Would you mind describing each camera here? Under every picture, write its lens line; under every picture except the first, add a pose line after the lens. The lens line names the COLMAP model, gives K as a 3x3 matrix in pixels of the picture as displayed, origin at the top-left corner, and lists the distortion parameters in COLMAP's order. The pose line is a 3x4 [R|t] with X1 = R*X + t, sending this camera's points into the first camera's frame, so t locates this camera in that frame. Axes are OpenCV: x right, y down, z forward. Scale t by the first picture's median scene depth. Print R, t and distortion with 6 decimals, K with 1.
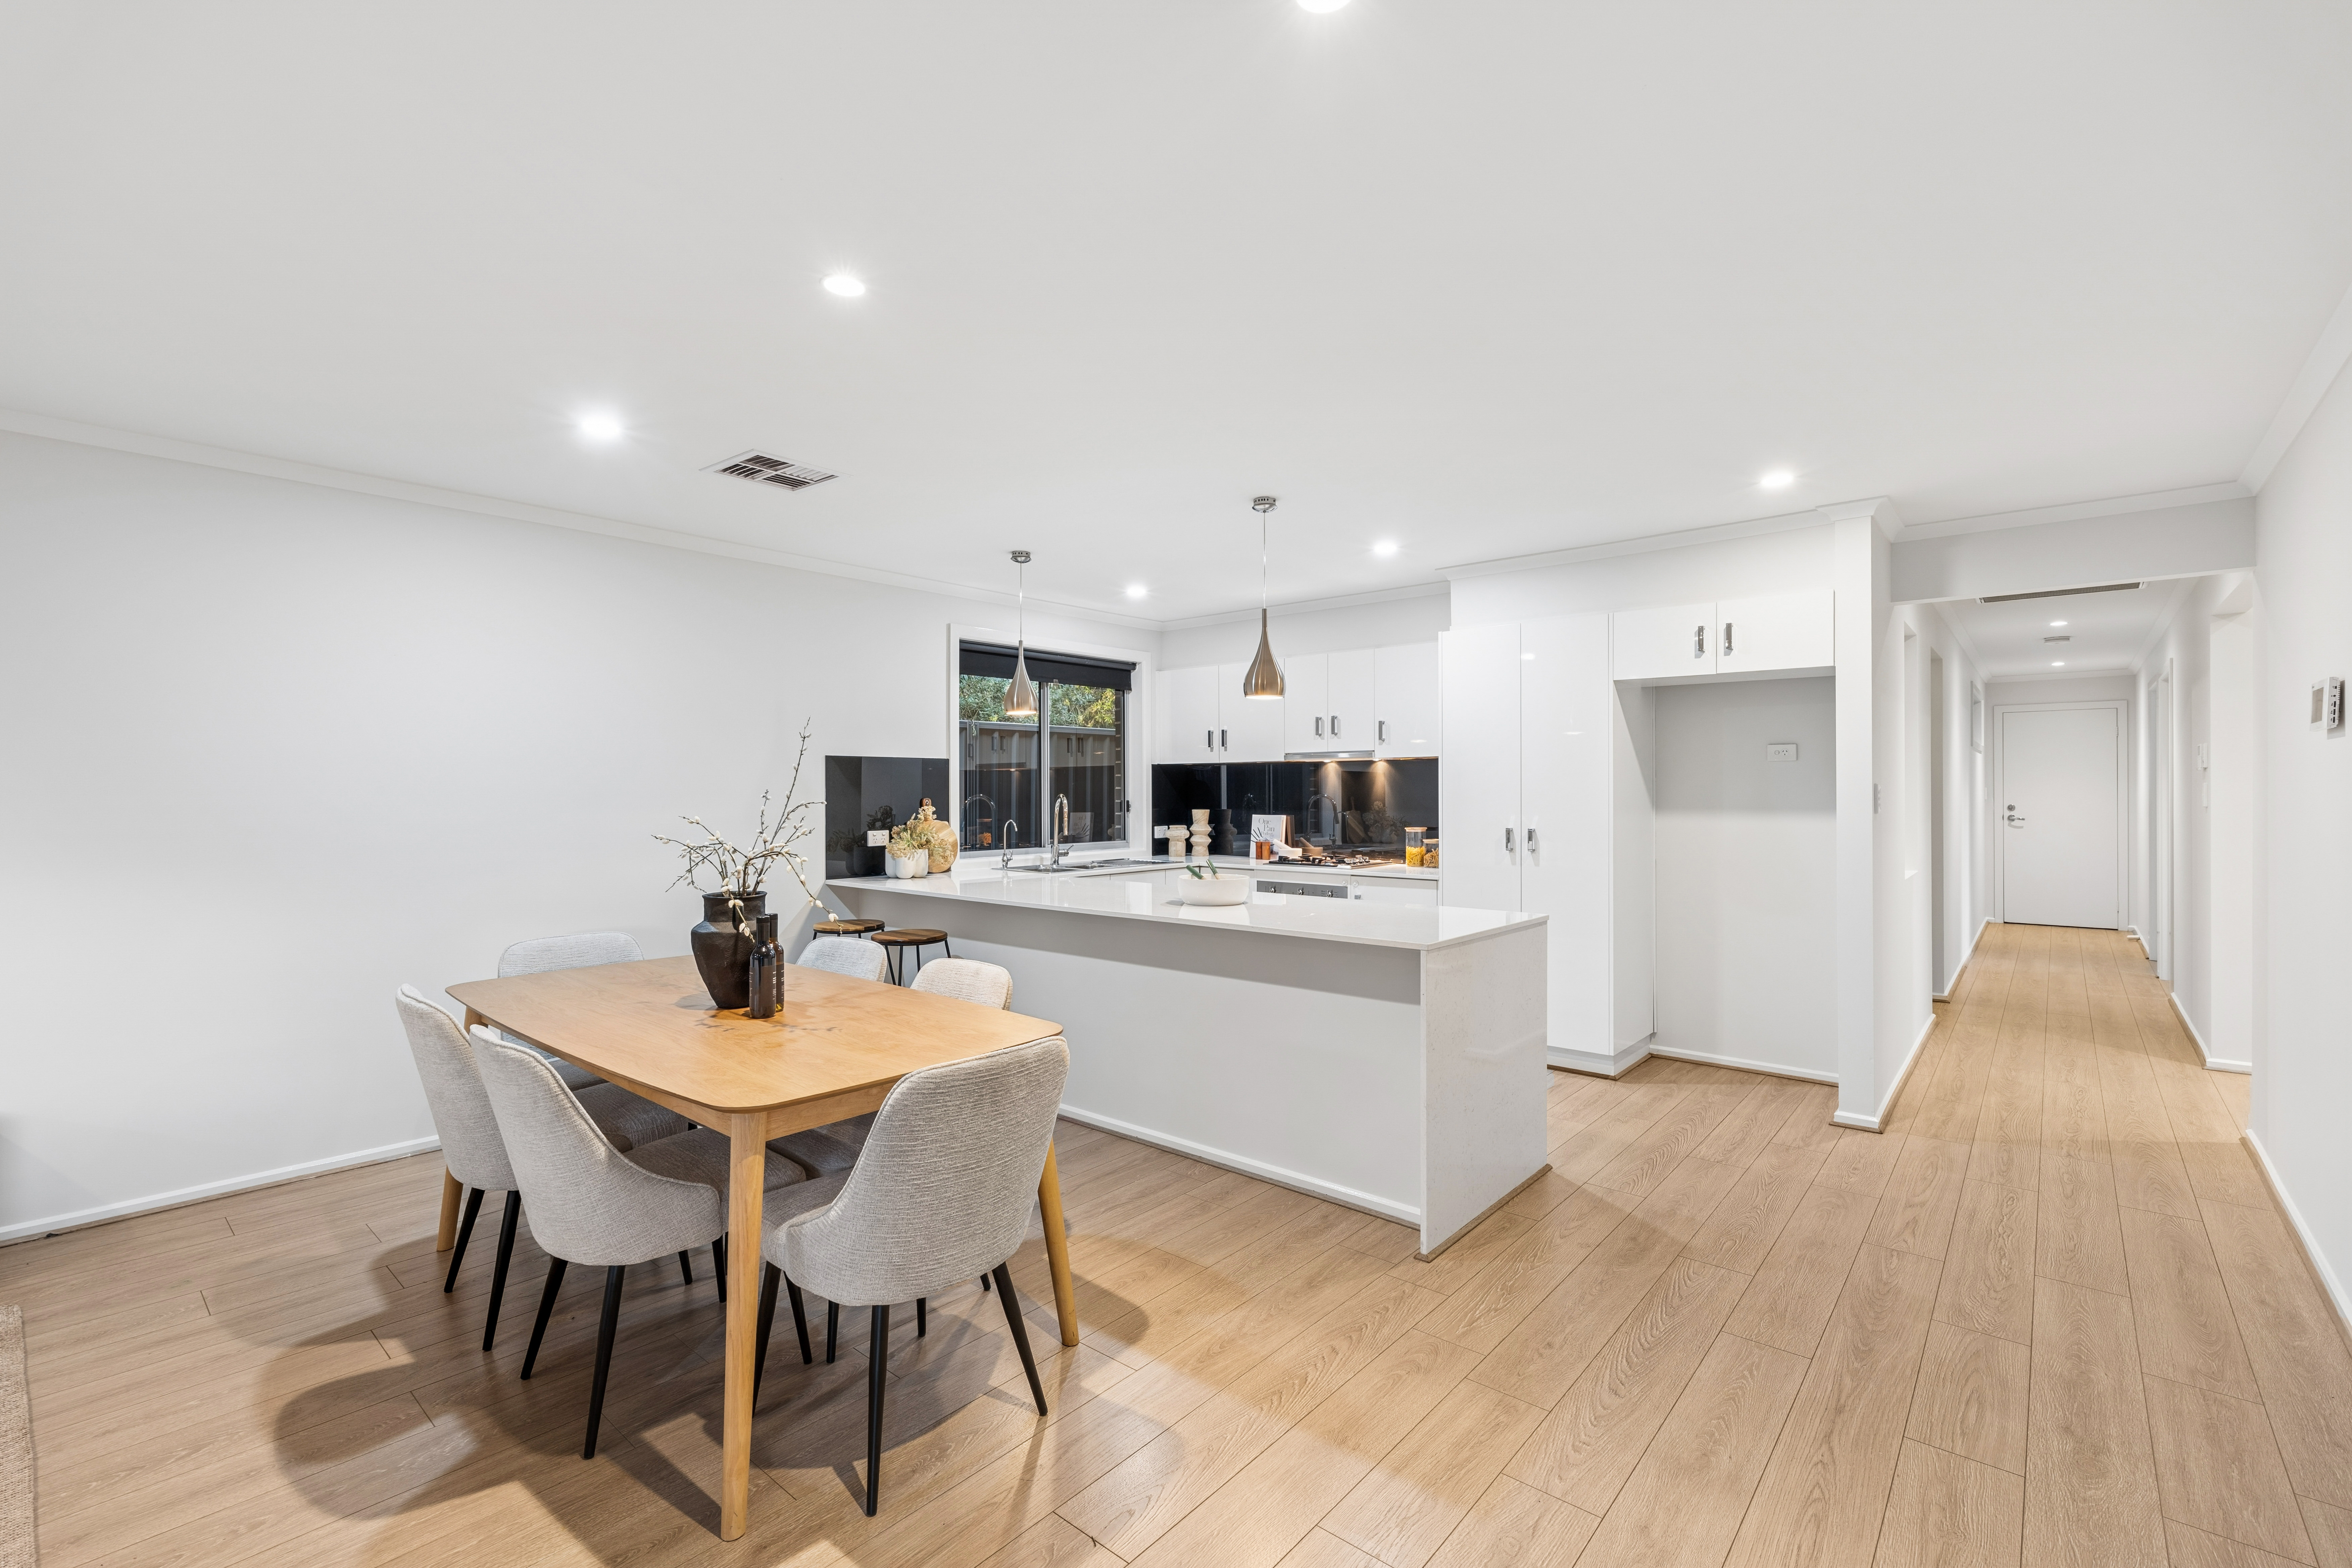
lens RADIAL K [[1017.9, 0, 1181.0], [0, 1017.9, 786.4], [0, 0, 1]] dist [-0.005178, 0.000550]
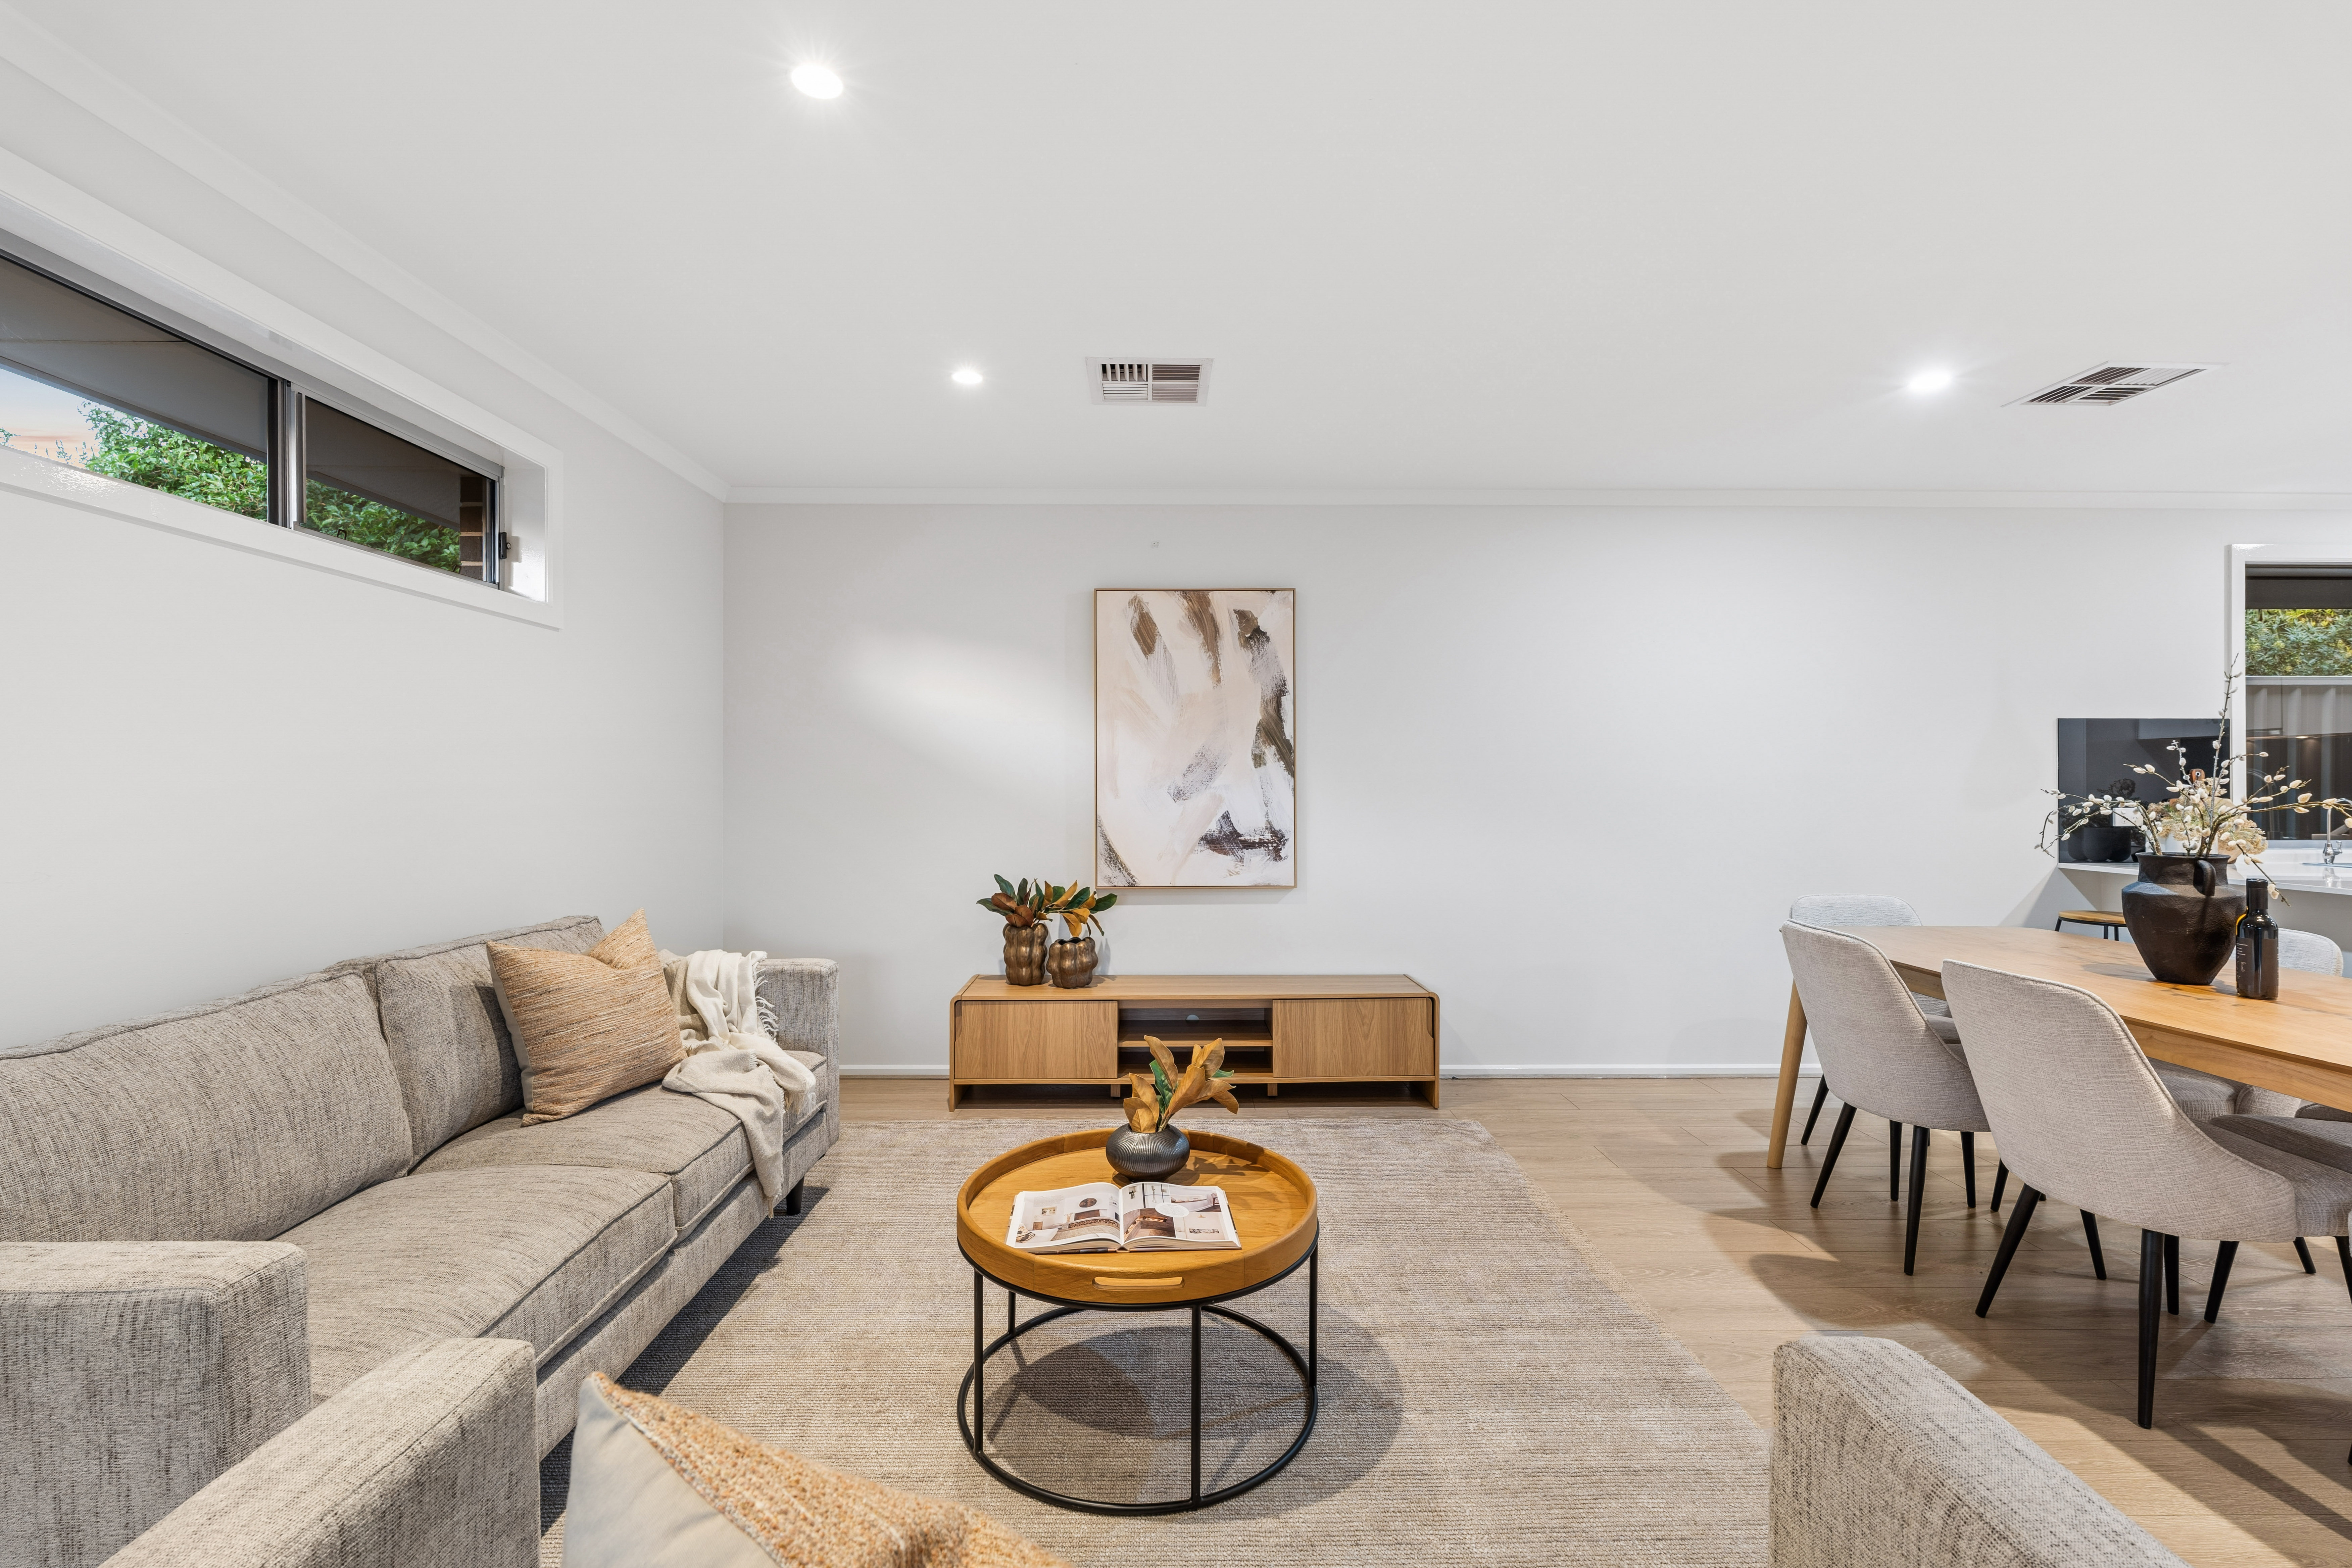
lens RADIAL K [[1017.9, 0, 1181.0], [0, 1017.9, 786.4], [0, 0, 1]] dist [-0.005178, 0.000550]
pose [[0.662365, 0.001410, -0.749180, -0.183113], [0.001321, 0.999994, 0.003050, 0.021831], [0.749180, -0.003009, 0.662360, -0.118683]]
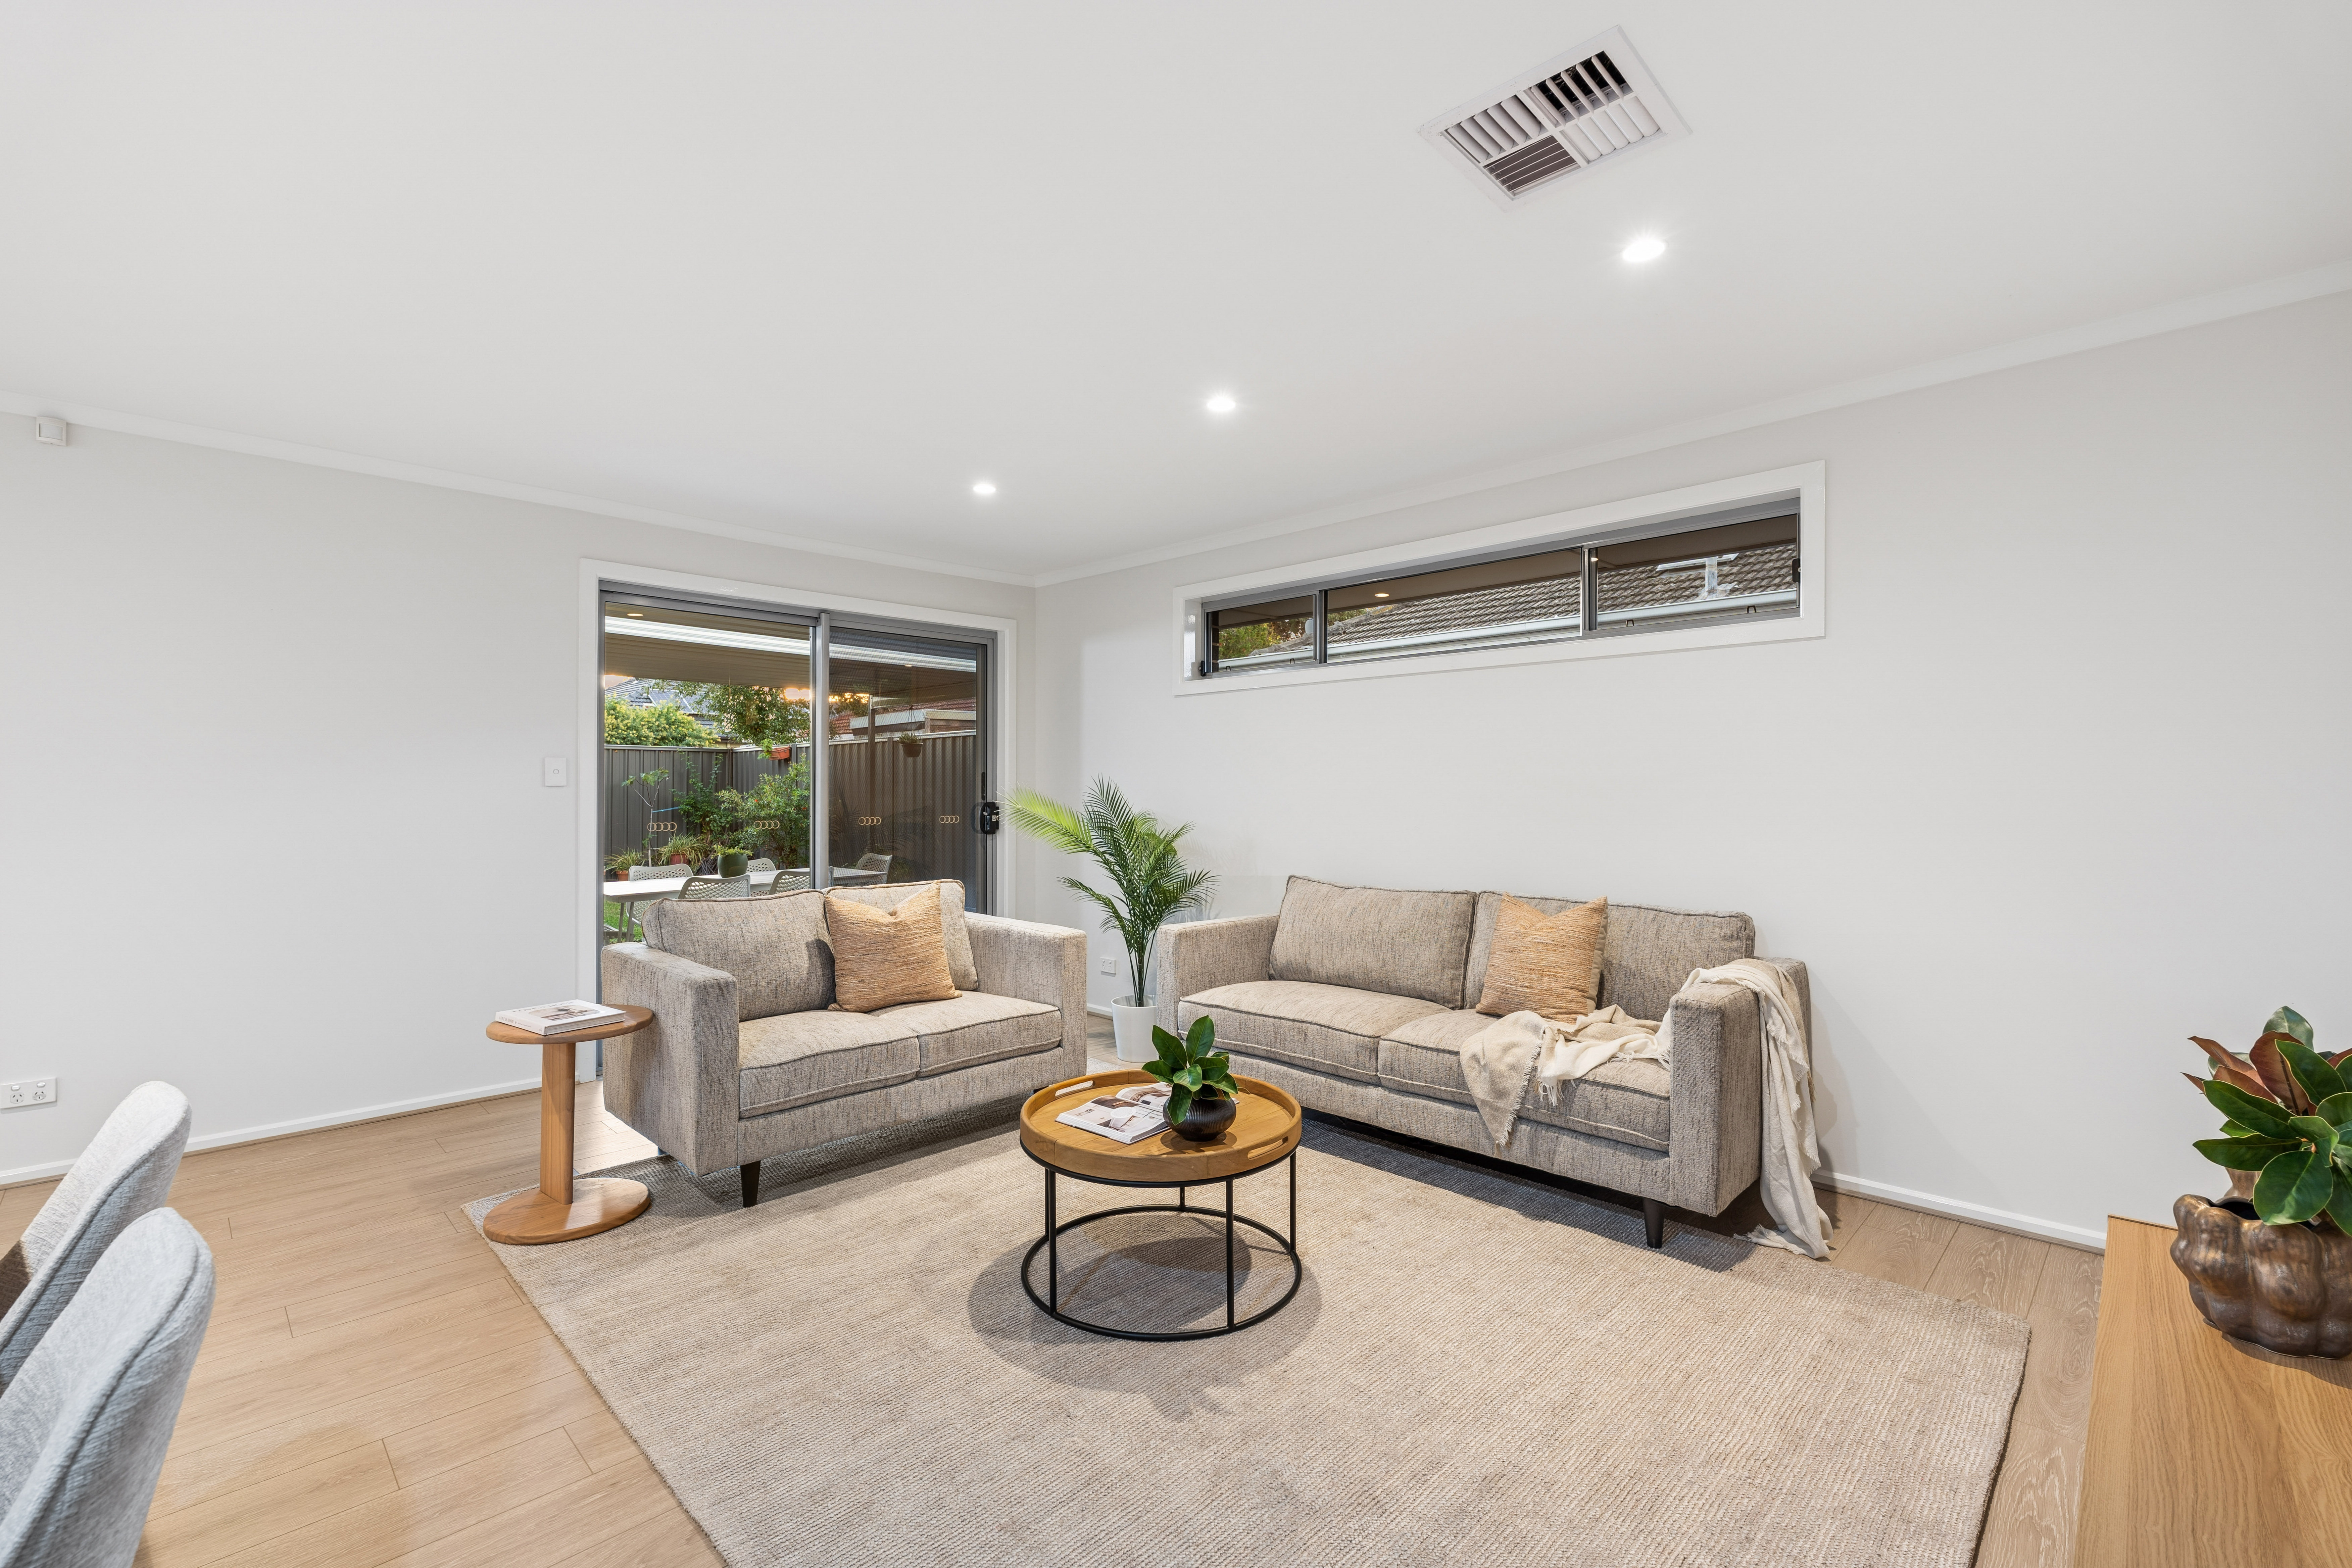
lens RADIAL K [[1014.0, 0, 1182.4], [0, 1014.0, 797.4], [0, 0, 1]] dist [-0.022886, 0.000213]
pose [[-0.998591, 0.001235, 0.053059, -0.537074], [0.001245, 0.999999, 0.000155, 0.025905], [-0.053059, 0.000221, -0.998591, 0.595861]]
